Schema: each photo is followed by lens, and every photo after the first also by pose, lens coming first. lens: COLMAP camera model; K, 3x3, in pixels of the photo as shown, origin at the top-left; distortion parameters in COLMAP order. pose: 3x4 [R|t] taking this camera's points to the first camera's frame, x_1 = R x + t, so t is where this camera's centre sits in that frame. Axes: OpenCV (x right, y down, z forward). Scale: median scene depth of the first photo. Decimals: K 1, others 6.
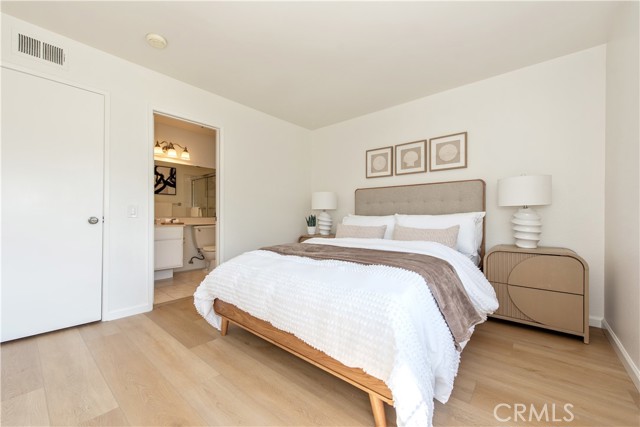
lens RADIAL K [[251.7, 0, 324.7], [0, 251.7, 212.0], [0, 0, 1]] dist [0.011942, -0.003545]
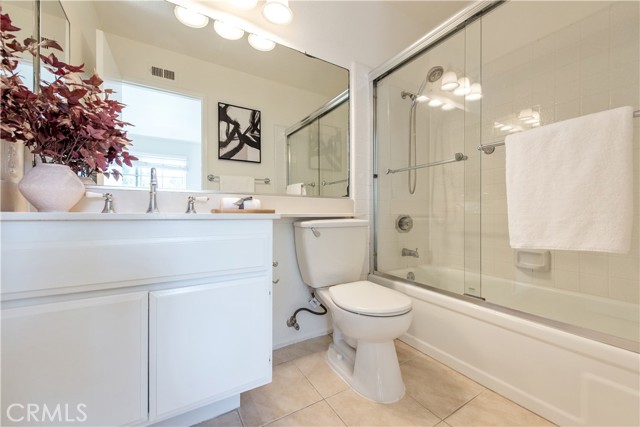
lens RADIAL K [[251.7, 0, 317.4], [0, 251.7, 215.6], [0, 0, 1]] dist [0.011942, -0.003545]
pose [[0.941414, -0.005609, -0.337207, -0.149133], [0.007097, 0.999970, 0.003183, 0.018708], [0.337179, -0.005389, 0.941425, 0.269004]]
